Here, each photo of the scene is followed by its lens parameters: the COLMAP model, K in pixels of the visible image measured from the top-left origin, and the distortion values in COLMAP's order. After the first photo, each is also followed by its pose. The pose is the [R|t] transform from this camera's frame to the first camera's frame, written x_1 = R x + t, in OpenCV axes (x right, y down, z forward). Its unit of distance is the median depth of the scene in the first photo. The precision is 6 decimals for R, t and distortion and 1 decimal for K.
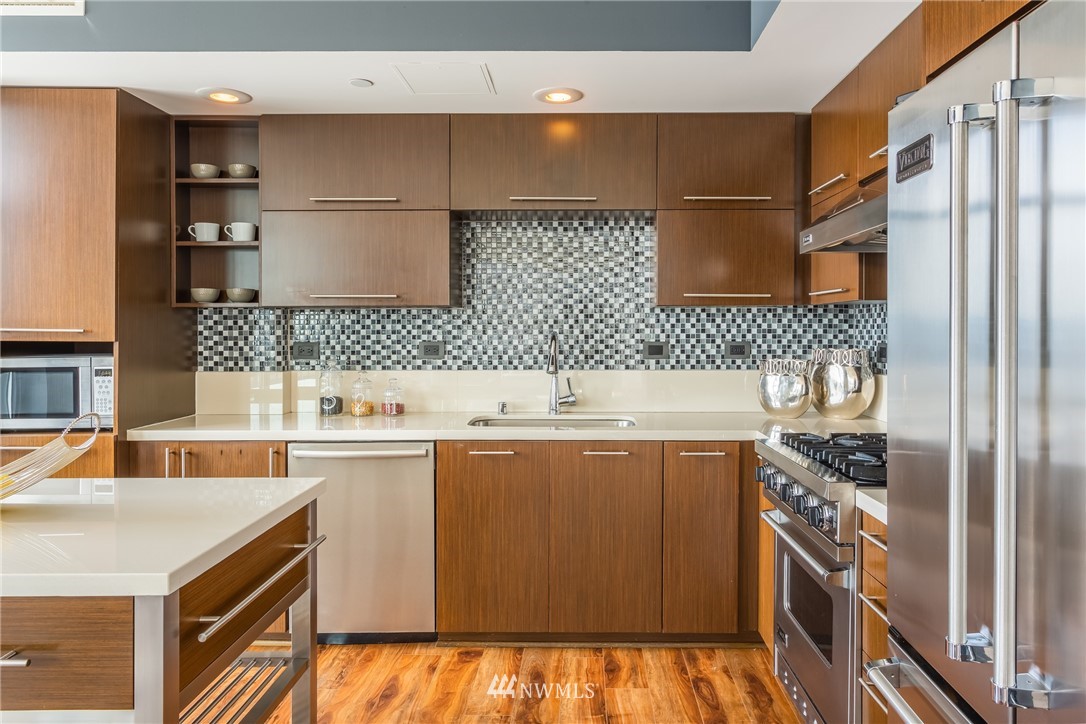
lens RADIAL K [[758.2, 0, 577.5], [0, 758.2, 329.2], [0, 0, 1]] dist [-0.011081, 0.003687]
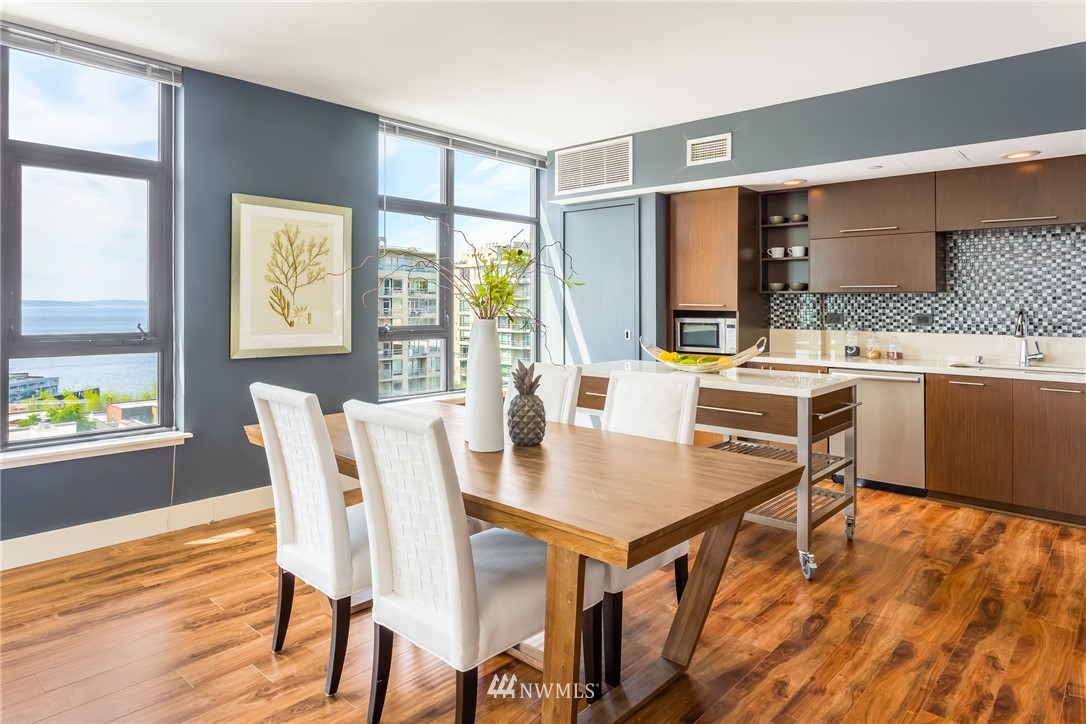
lens RADIAL K [[652.4, 0, 493.9], [0, 652.4, 292.8], [0, 0, 1]] dist [0.011684, -0.001416]
pose [[0.712729, -0.006318, -0.701411, 0.126763], [-0.007738, 0.999828, -0.016870, 0.001680], [0.701397, 0.017451, 0.712557, -0.589925]]
